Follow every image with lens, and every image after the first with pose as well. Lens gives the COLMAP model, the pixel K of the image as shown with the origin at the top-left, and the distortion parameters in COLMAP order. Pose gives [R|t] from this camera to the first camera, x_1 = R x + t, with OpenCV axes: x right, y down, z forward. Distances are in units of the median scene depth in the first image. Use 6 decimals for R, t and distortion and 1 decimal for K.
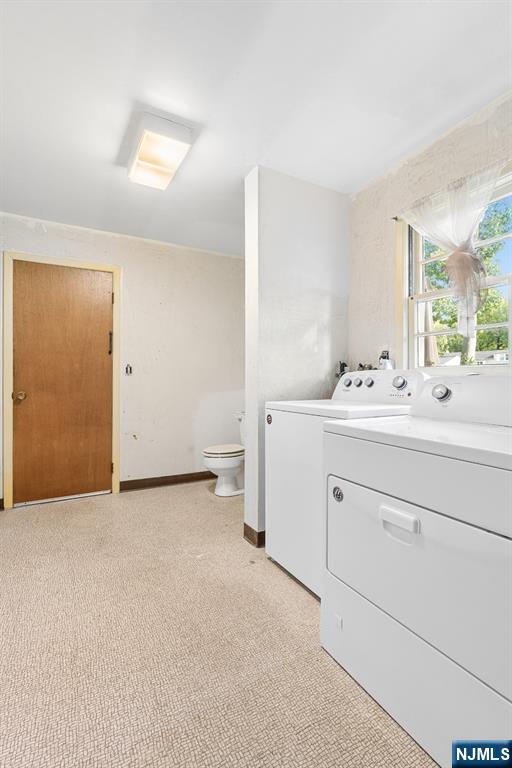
lens RADIAL K [[352.7, 0, 255.1], [0, 352.7, 374.8], [0, 0, 1]] dist [-0.000896, 0.000069]
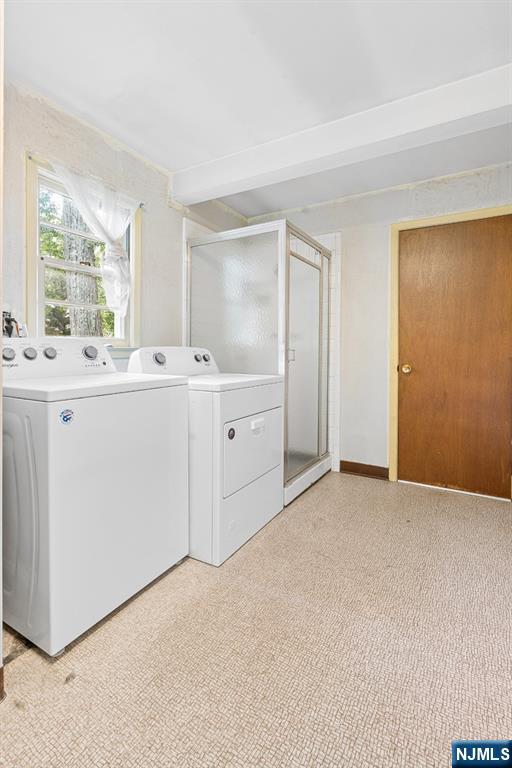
lens RADIAL K [[354.4, 0, 256.1], [0, 354.4, 356.3], [0, 0, 1]] dist [-0.002100, -0.001023]
pose [[-0.511110, -0.014068, 0.859400, -0.938950], [-0.008074, 0.999901, 0.011565, 0.023102], [-0.859477, -0.001028, -0.511173, 1.541906]]
